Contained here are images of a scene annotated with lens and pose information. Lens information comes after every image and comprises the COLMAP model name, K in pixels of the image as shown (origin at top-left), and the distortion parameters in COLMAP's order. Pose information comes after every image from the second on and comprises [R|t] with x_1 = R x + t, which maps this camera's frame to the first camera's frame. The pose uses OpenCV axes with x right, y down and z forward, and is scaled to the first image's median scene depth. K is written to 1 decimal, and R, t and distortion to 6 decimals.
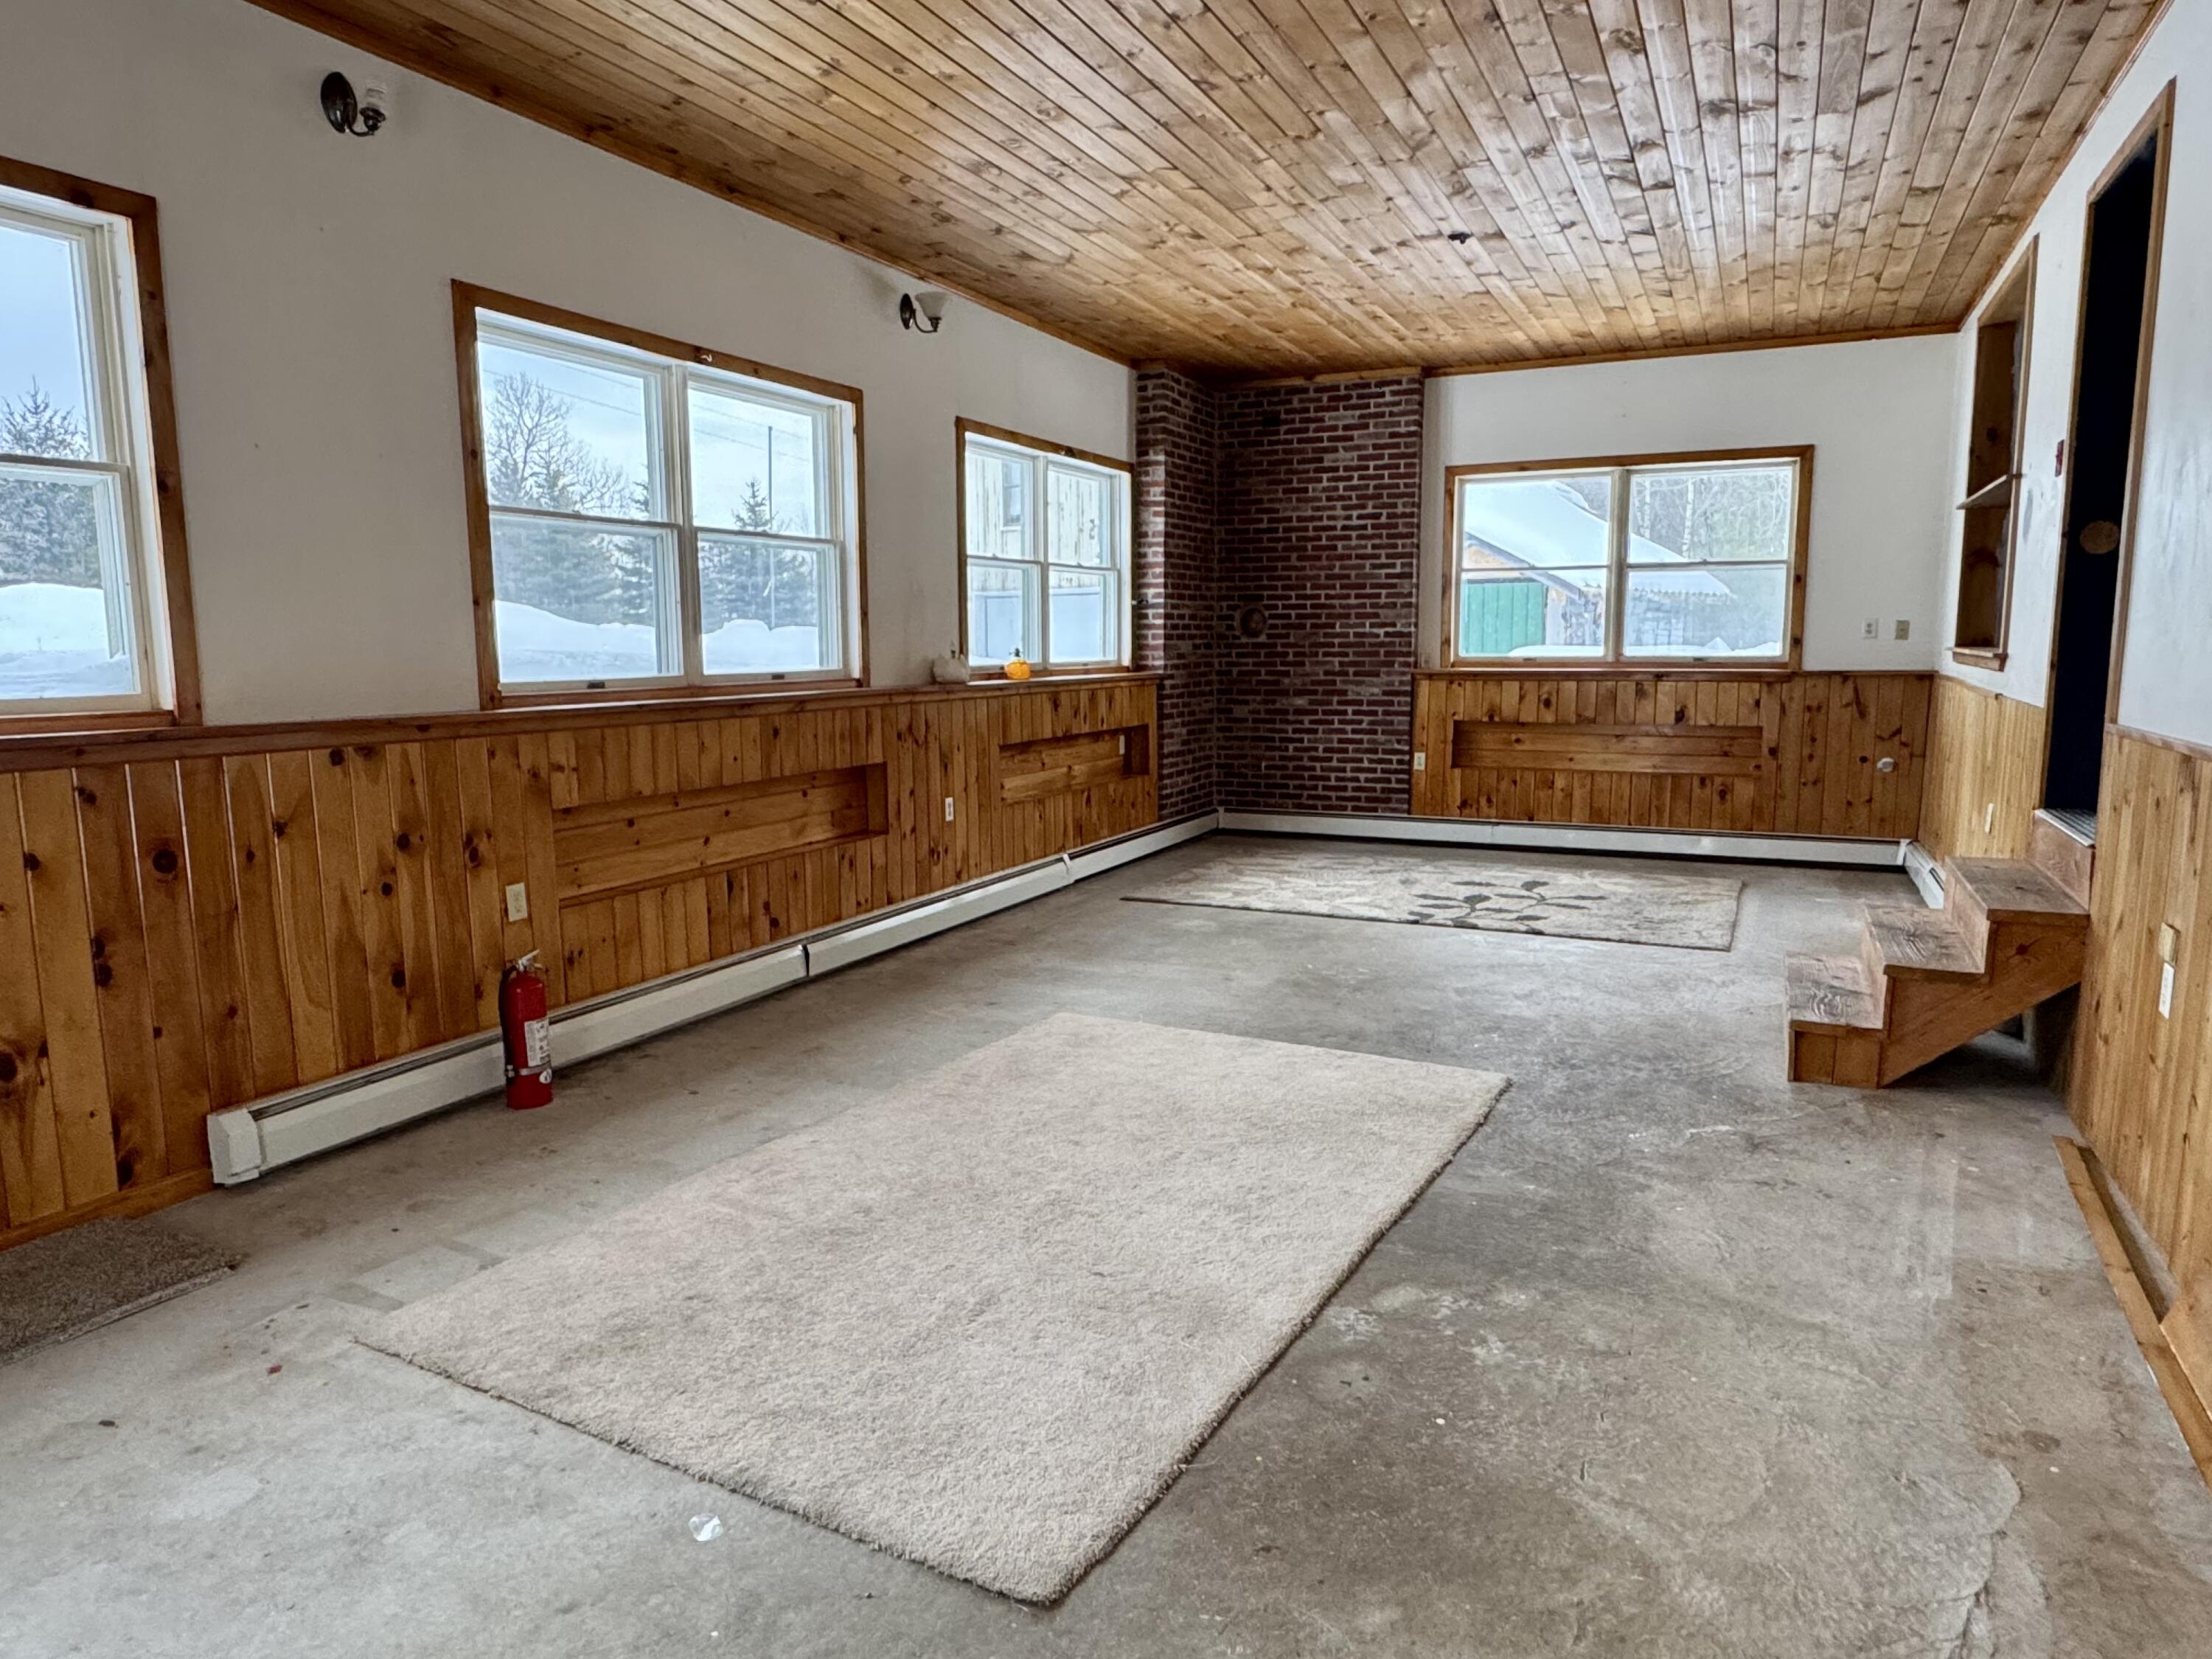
lens RADIAL K [[1343.3, 0, 1108.9], [0, 1343.3, 820.0], [0, 0, 1]] dist [-0.006474, -0.000997]
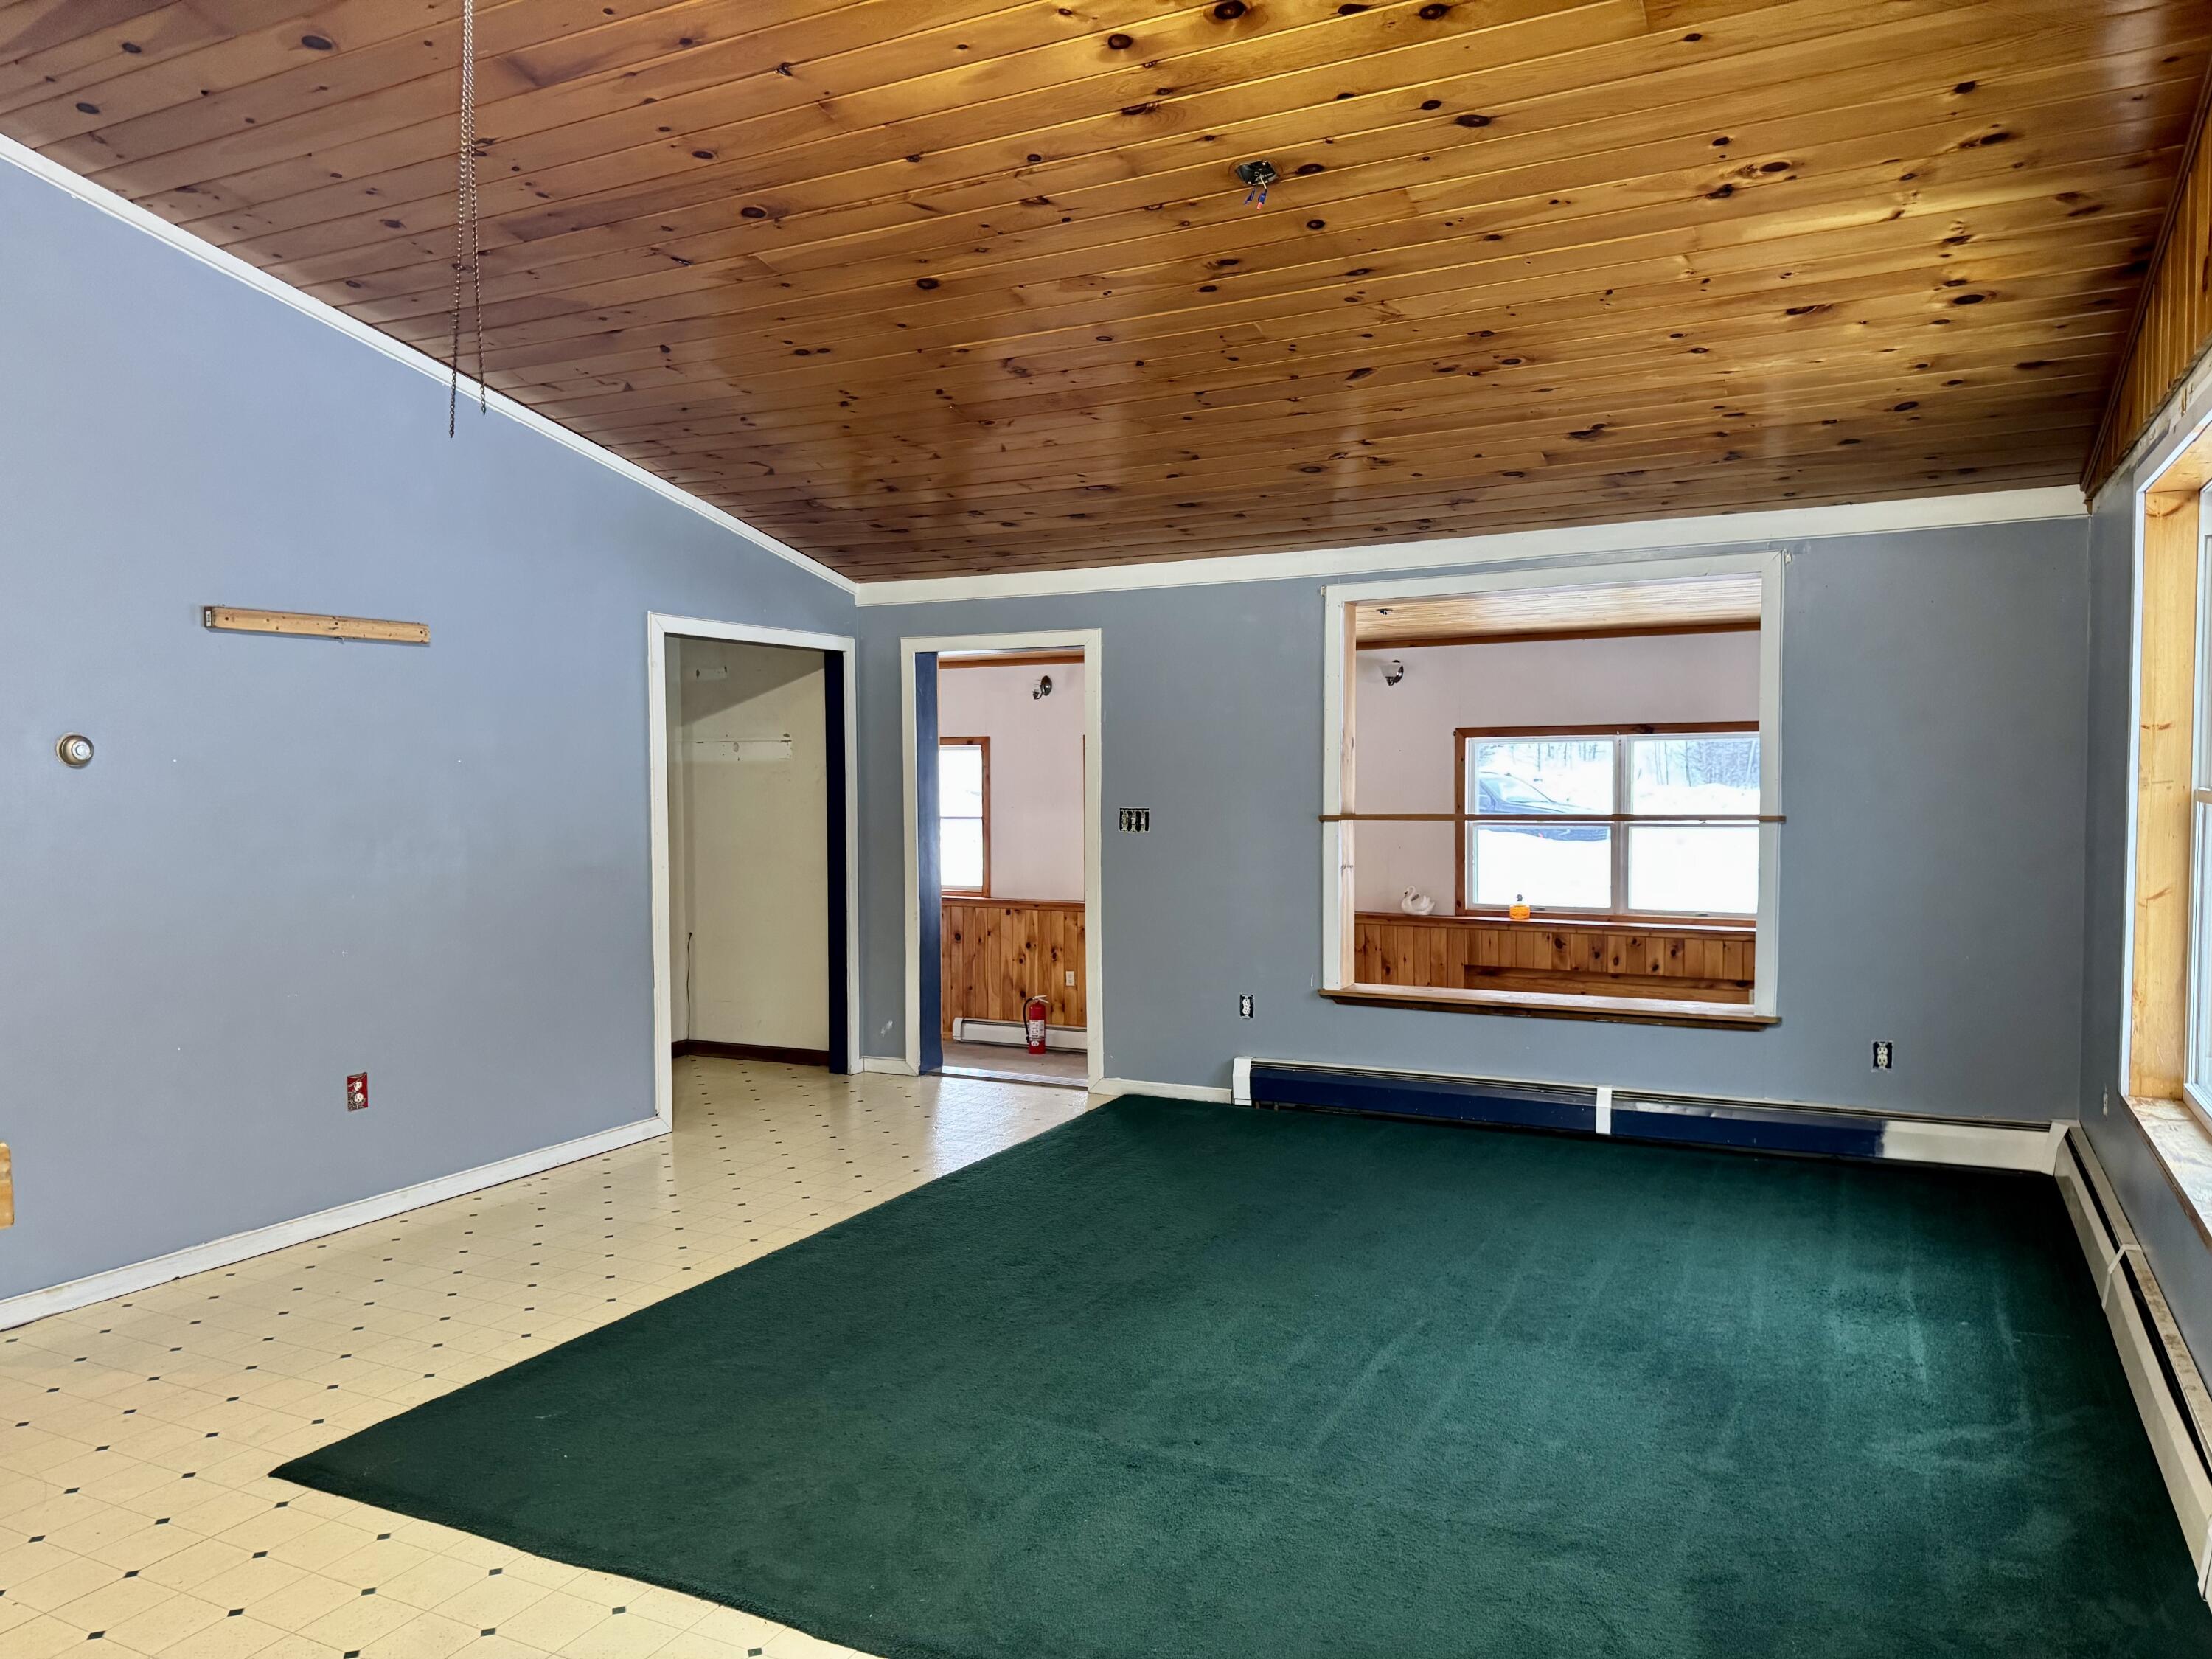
lens RADIAL K [[1557.6, 0, 1109.0], [0, 1557.6, 832.0], [0, 0, 1]] dist [0.001597, 0.000082]
pose [[-0.027898, 0.011906, -0.999540, 2.530148], [-0.144408, 0.989392, 0.015816, -0.274183], [0.989125, 0.144783, -0.025883, 1.160562]]
